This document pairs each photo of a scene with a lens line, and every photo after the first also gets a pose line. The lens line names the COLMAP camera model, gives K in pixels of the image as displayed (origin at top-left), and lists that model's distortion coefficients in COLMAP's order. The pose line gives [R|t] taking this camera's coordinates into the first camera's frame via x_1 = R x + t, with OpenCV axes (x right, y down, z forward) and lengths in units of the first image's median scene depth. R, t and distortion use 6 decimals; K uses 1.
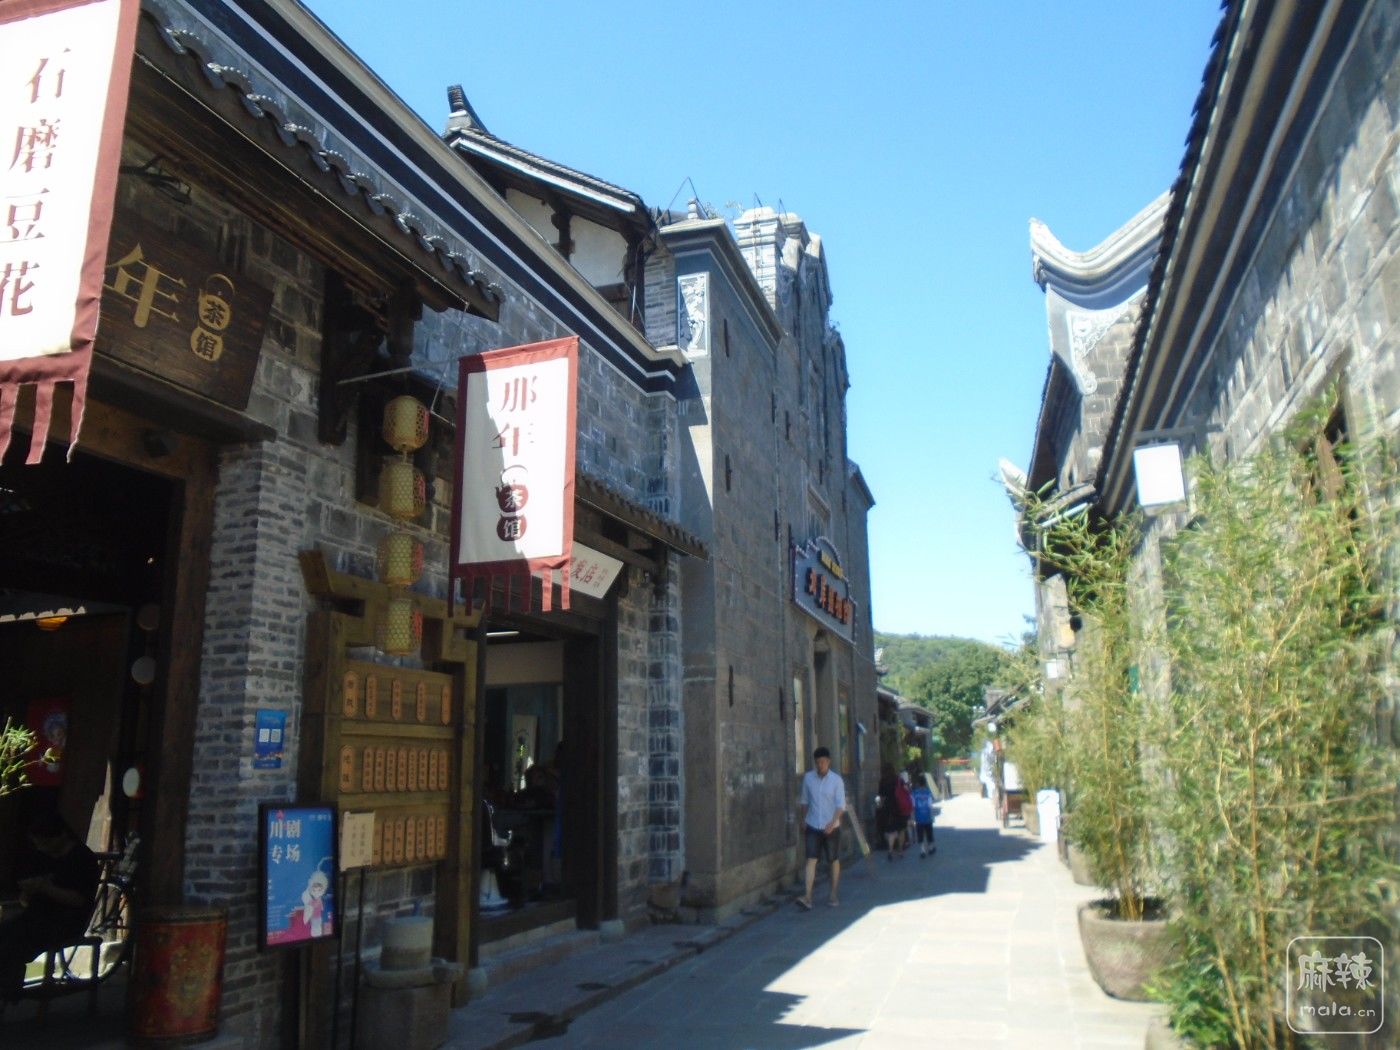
lens RADIAL K [[1135.2, 0, 700.0], [0, 1135.2, 525.0], [0, 0, 1]] dist [0.013982, -0.002450]
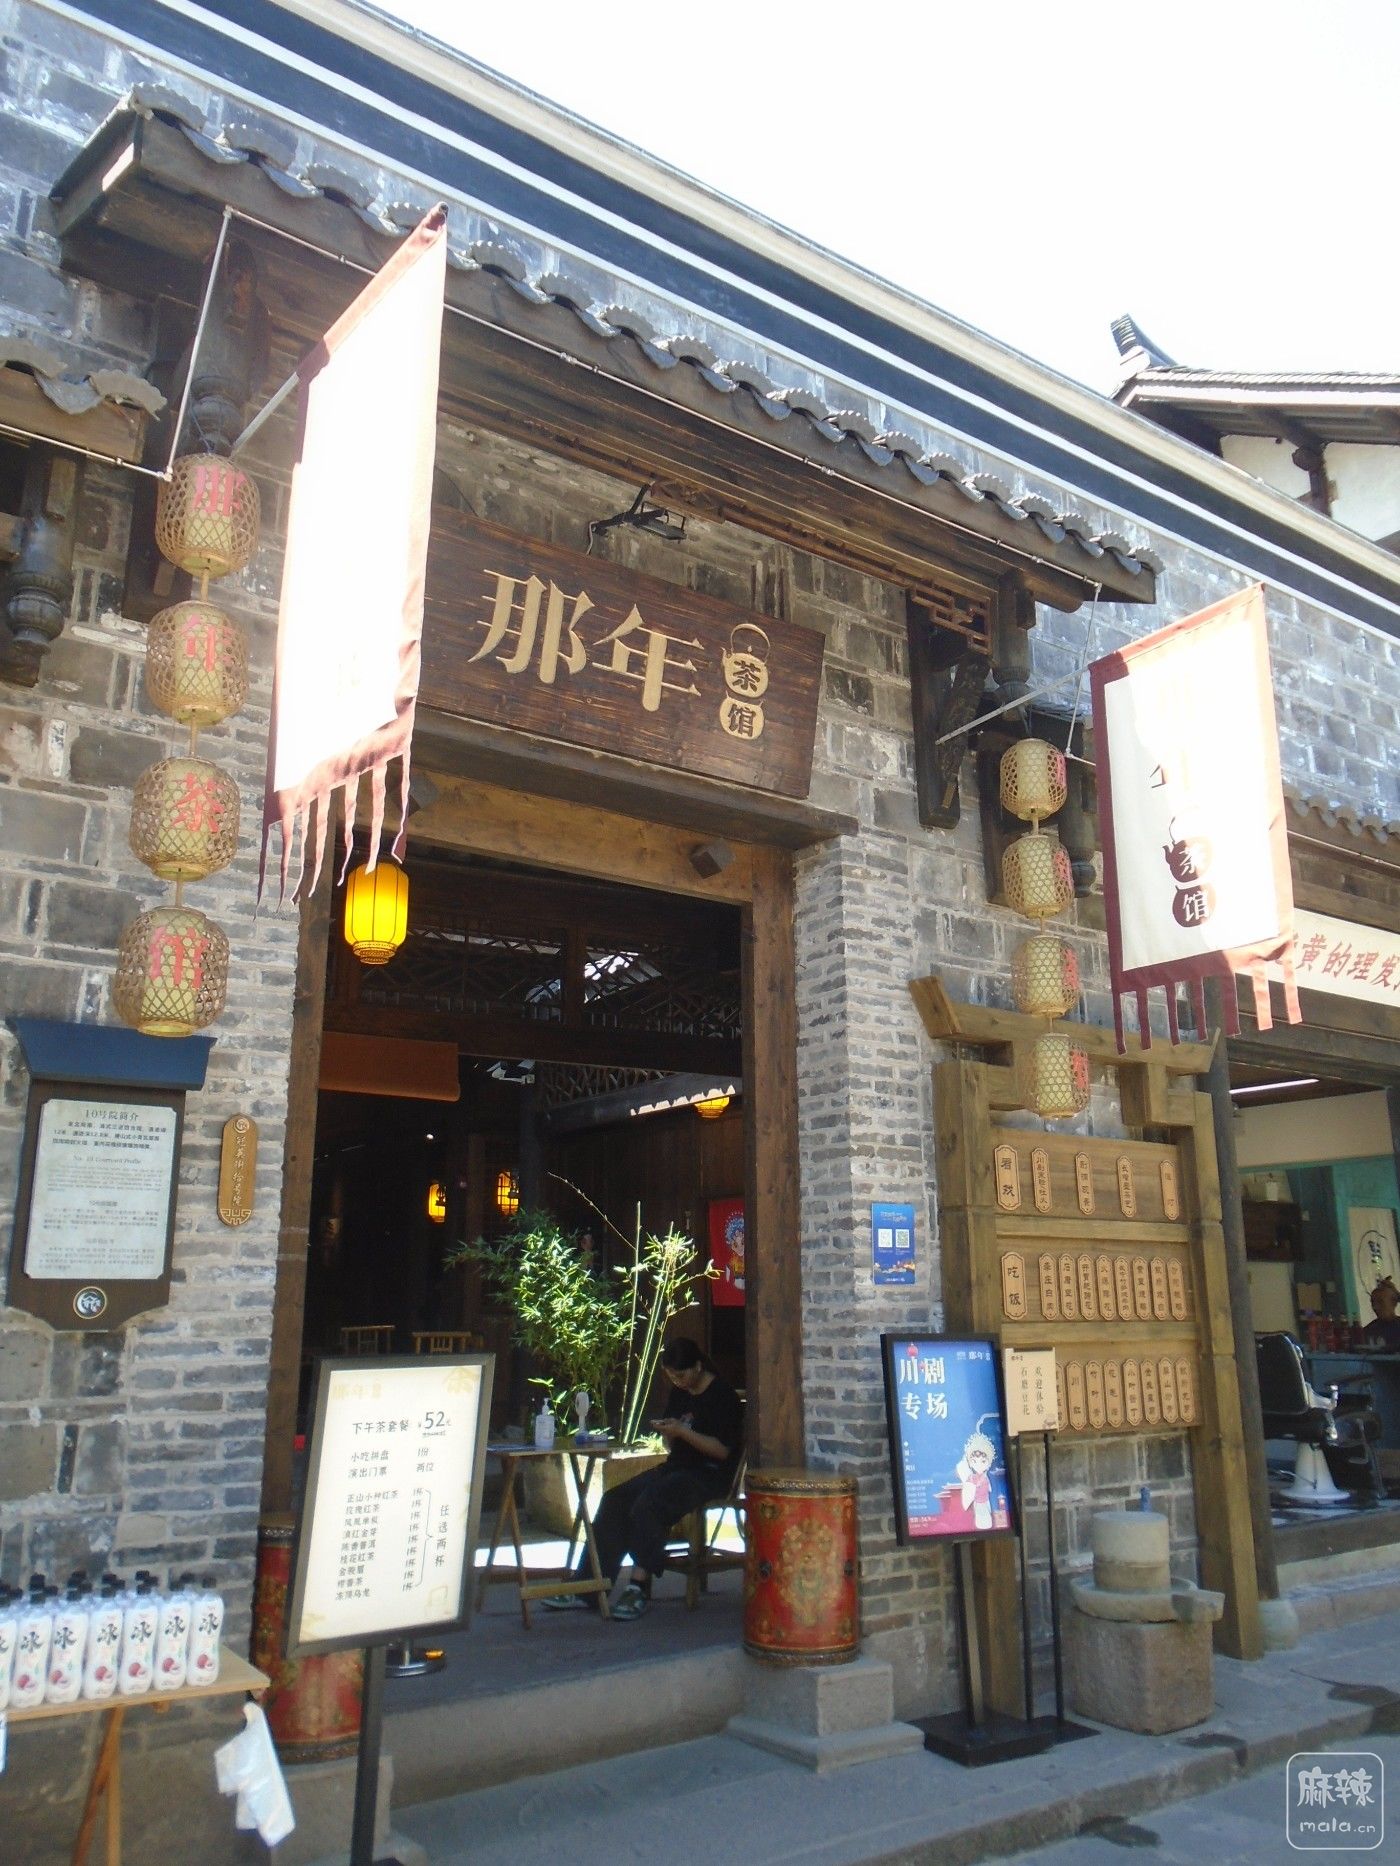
lens RADIAL K [[1471.7, 0, 700.0], [0, 1471.7, 933.0], [0, 0, 1]] dist [-0.001992, 0.011896]
pose [[0.813558, -0.131528, -0.566413, 0.071387], [0.116068, 0.991212, -0.063458, 0.037424], [0.569782, -0.014116, 0.821674, 0.163686]]
